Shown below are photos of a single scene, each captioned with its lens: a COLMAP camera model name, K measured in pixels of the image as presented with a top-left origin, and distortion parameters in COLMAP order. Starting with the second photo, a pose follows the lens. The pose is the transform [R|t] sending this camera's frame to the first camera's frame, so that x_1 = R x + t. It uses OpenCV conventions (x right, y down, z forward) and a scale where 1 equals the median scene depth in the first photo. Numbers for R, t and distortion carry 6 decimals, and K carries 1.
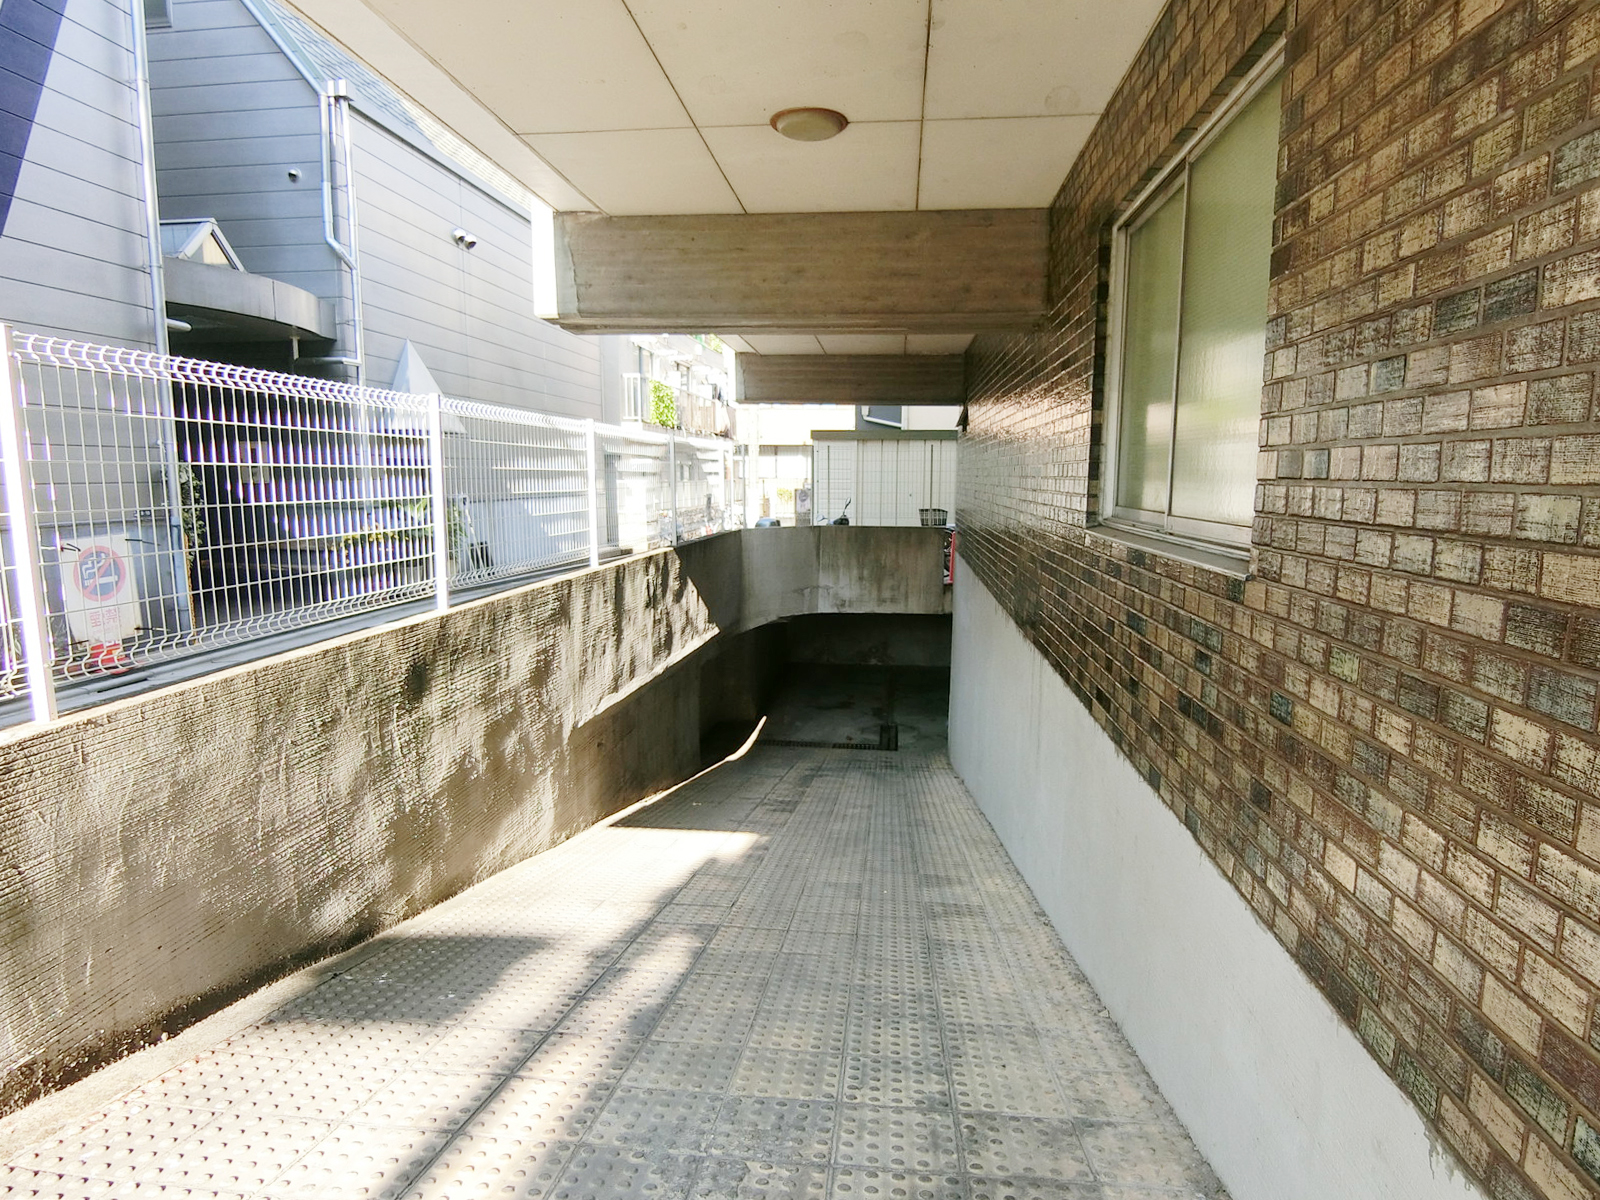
lens RADIAL K [[924.6, 0, 796.8], [0, 924.6, 608.3], [0, 0, 1]] dist [-0.008235, -0.000888]
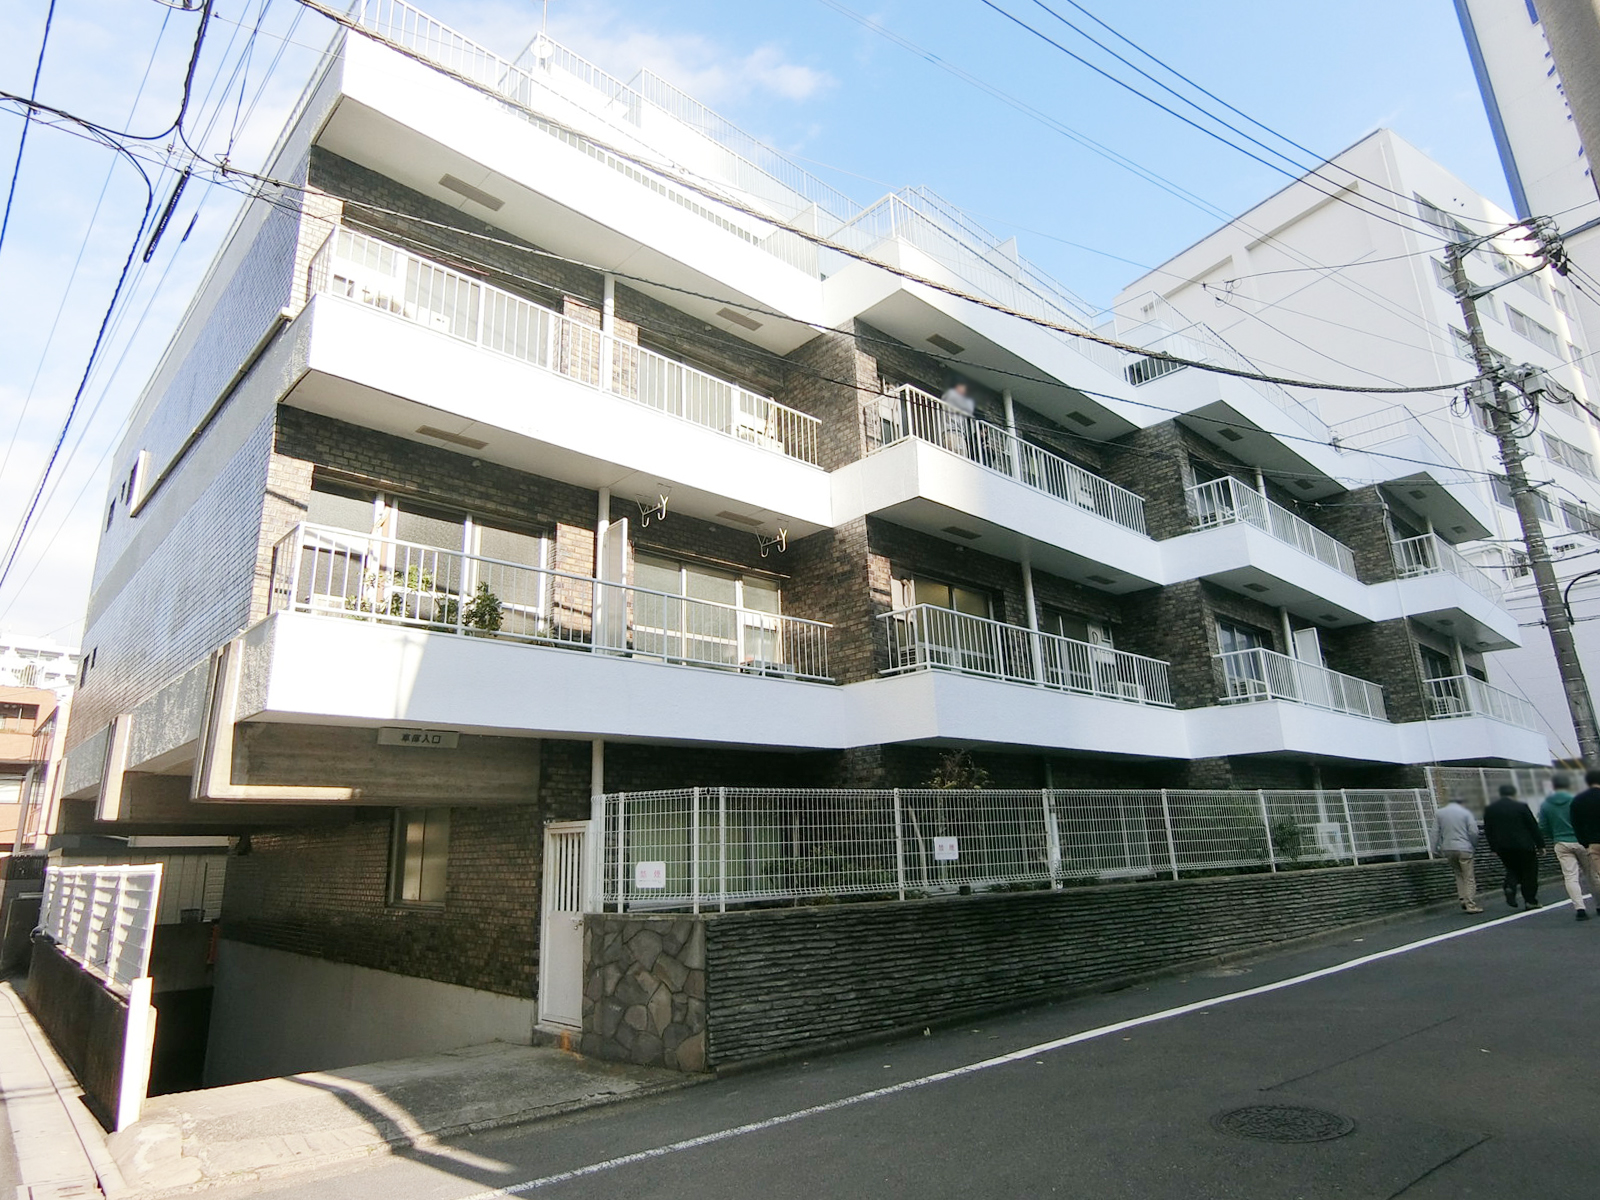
lens RADIAL K [[924.6, 0, 797.9], [0, 924.6, 597.8], [0, 0, 1]] dist [-0.008235, -0.000888]
pose [[0.655699, 0.175827, 0.734264, -2.025128], [0.137974, 0.928226, -0.345484, 0.341190], [-0.742309, 0.327842, 0.584377, -3.552227]]
